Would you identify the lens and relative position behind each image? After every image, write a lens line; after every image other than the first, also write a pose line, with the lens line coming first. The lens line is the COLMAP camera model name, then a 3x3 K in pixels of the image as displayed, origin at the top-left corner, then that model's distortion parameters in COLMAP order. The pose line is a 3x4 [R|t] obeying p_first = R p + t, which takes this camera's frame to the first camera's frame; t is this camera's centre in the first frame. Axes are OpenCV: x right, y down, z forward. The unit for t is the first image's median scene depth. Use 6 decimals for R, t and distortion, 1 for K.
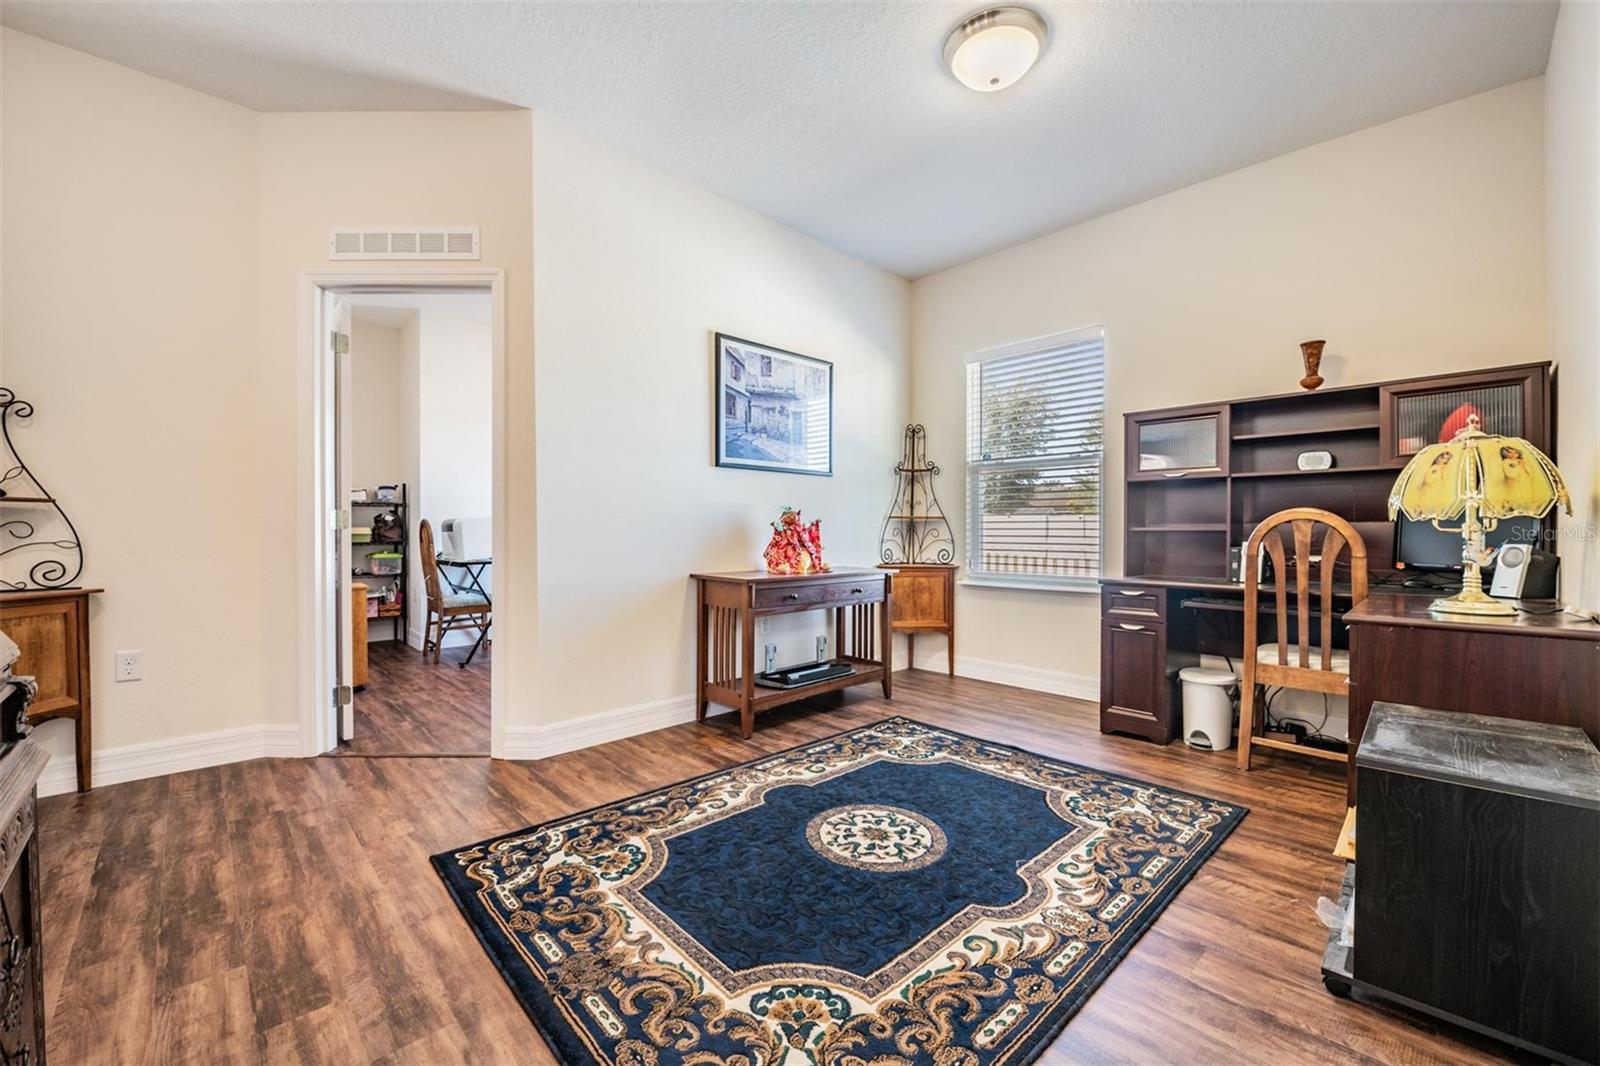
lens RADIAL K [[634.1, 0, 816.7], [0, 634.1, 531.7], [0, 0, 1]] dist [-0.012153, -0.002147]
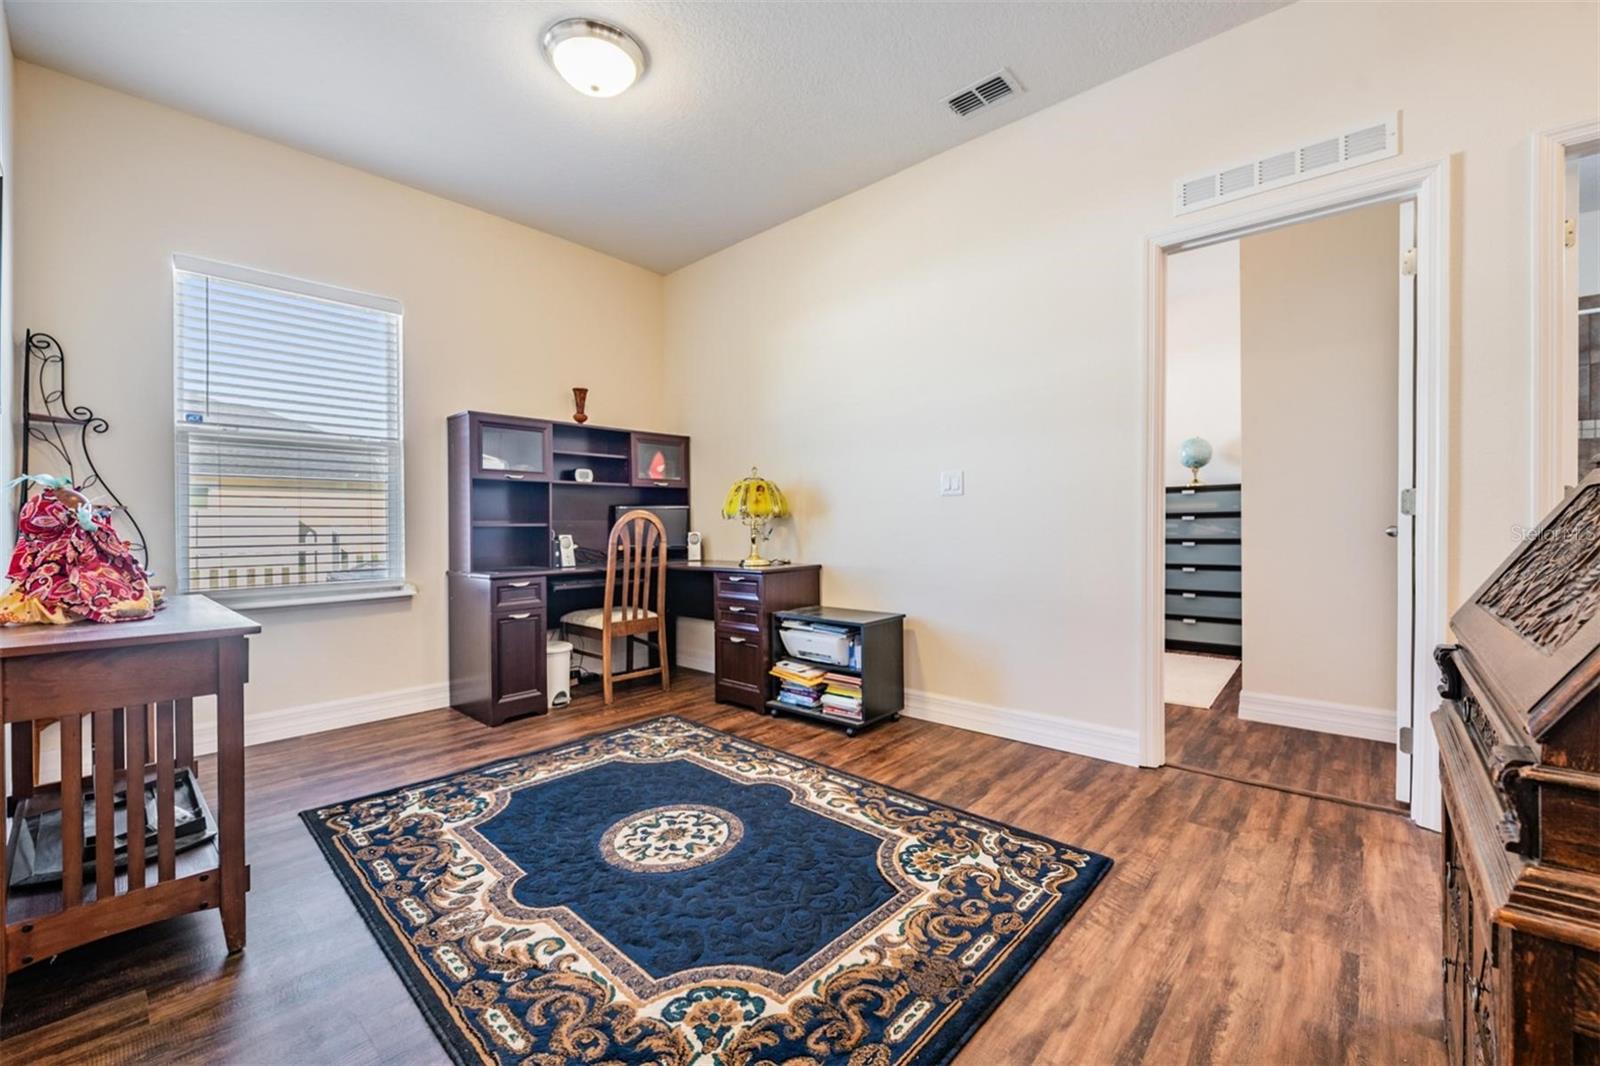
lens RADIAL K [[634.1, 0, 813.5], [0, 634.1, 523.5], [0, 0, 1]] dist [-0.012153, -0.002147]
pose [[-0.061524, 0.002579, 0.998102, -0.821167], [0.011494, 0.999932, -0.001875, 0.002044], [-0.998039, 0.011357, -0.061549, 0.767448]]
